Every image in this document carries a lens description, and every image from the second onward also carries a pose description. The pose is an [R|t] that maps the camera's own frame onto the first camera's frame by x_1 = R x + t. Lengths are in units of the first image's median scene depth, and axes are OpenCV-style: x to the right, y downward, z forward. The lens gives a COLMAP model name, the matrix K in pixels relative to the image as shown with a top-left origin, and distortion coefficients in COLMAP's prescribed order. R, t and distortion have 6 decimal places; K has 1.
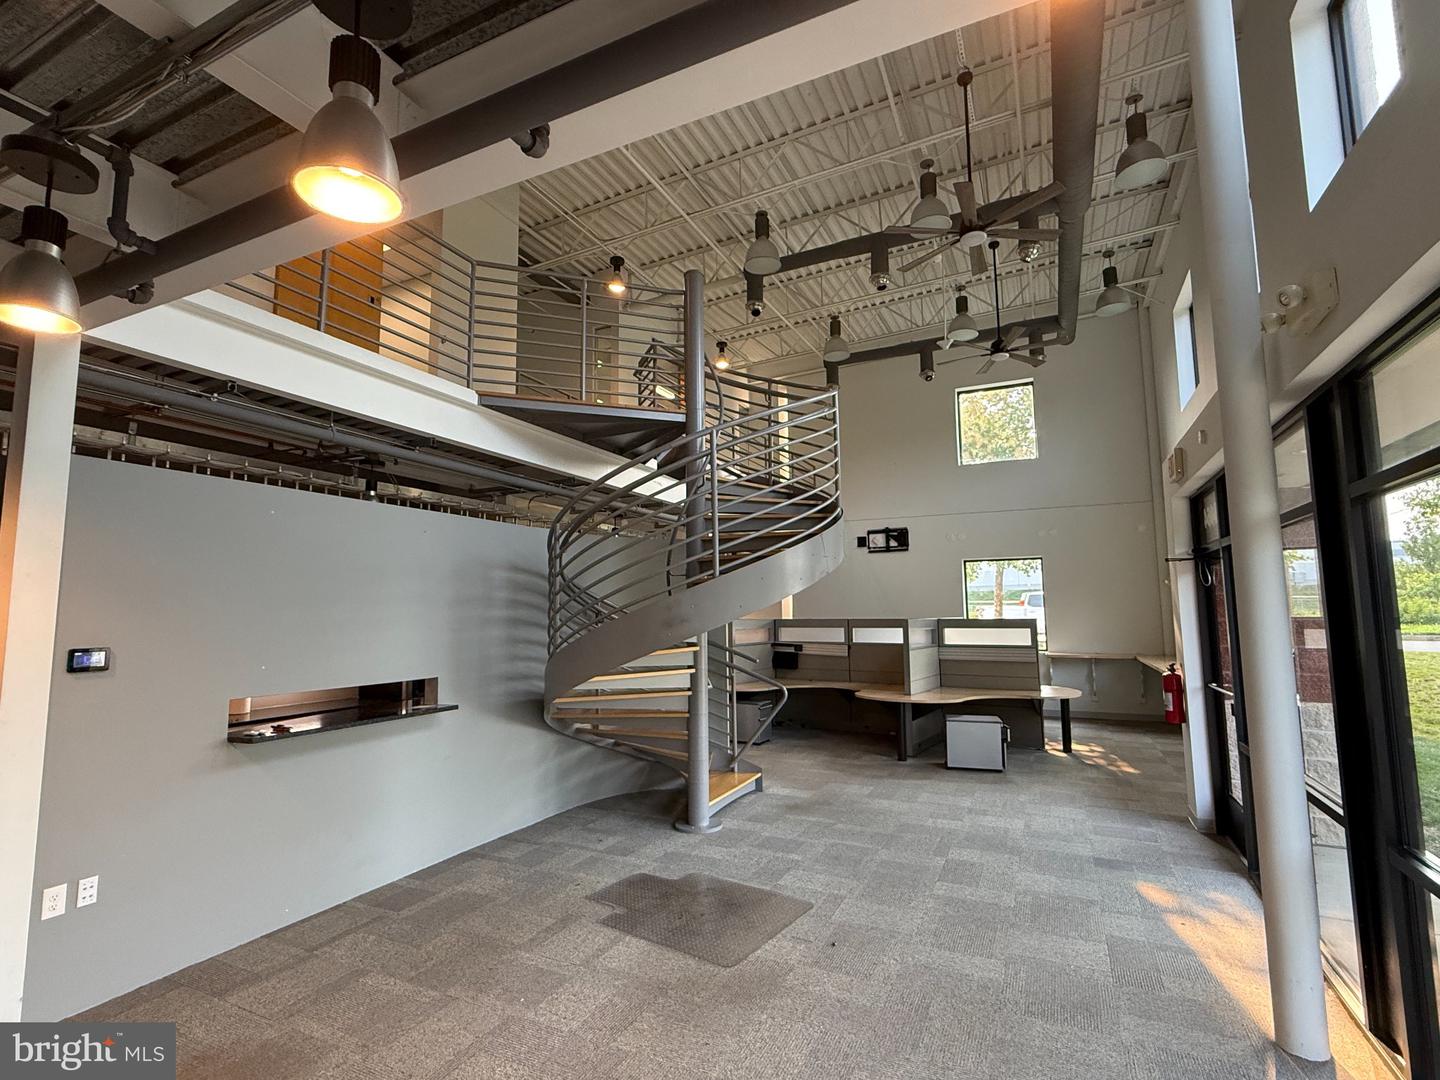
lens RADIAL K [[686.1, 0, 721.3], [0, 686.1, 547.6], [0, 0, 1]] dist [-0.003459, -0.000154]
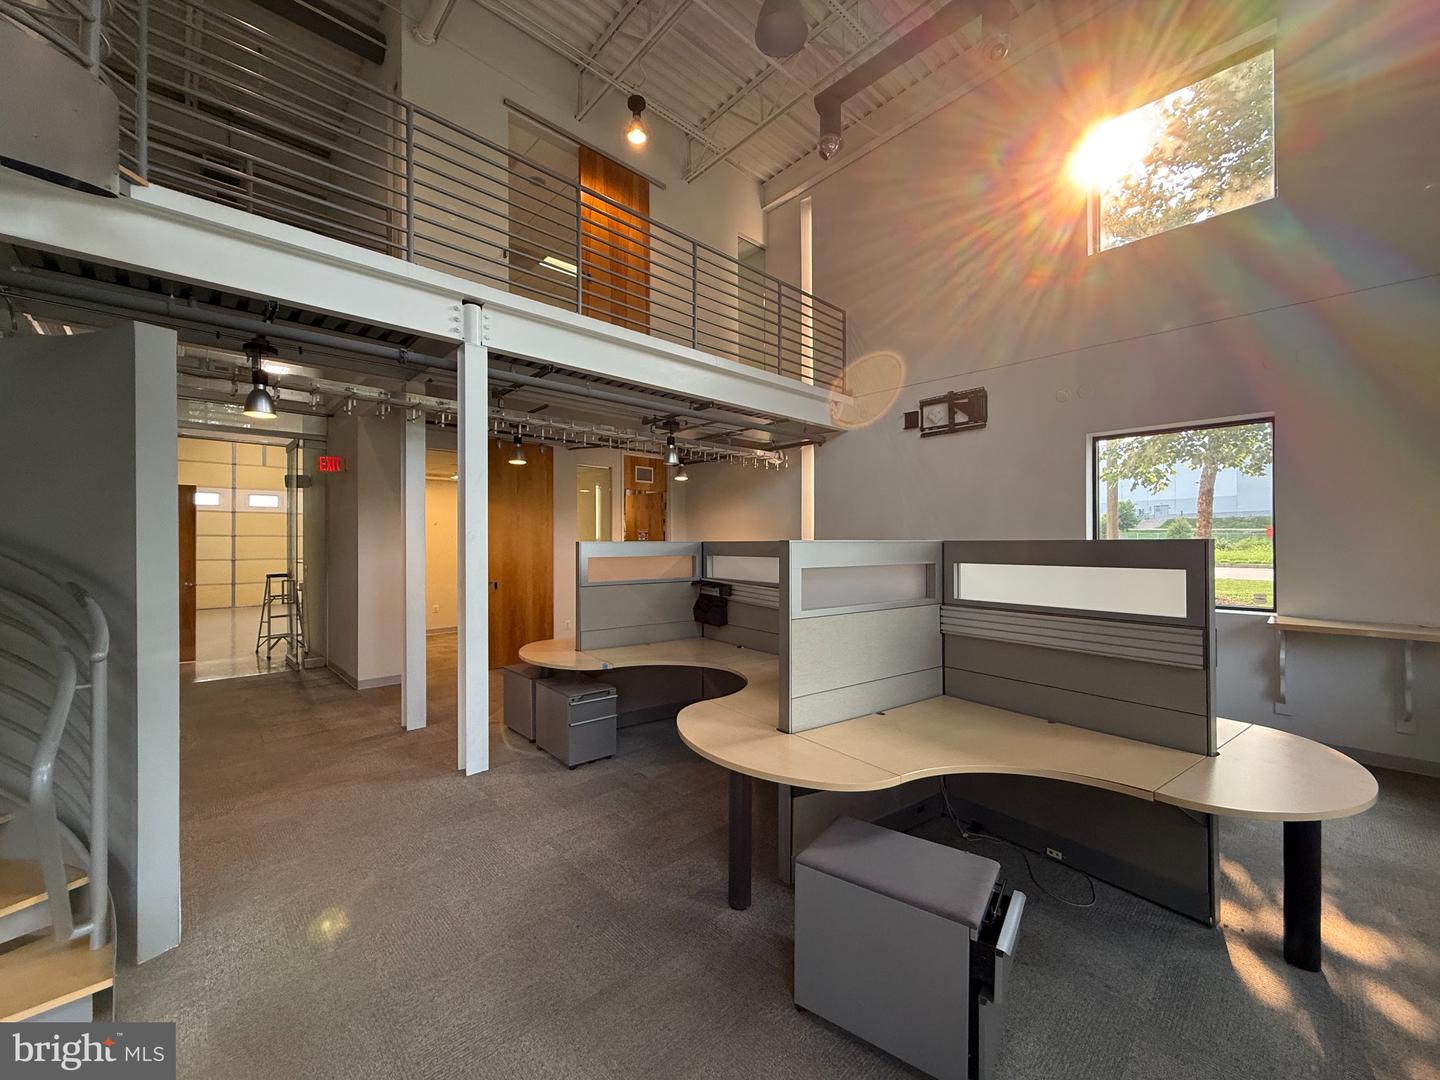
lens RADIAL K [[576.9, 0, 724.3], [0, 576.9, 534.4], [0, 0, 1]] dist [0.011687, -0.000183]
pose [[0.940684, 0.003785, -0.339264, 0.232259], [0.026314, 0.996112, 0.084076, 0.048447], [0.338263, -0.088016, 0.936927, 0.454897]]
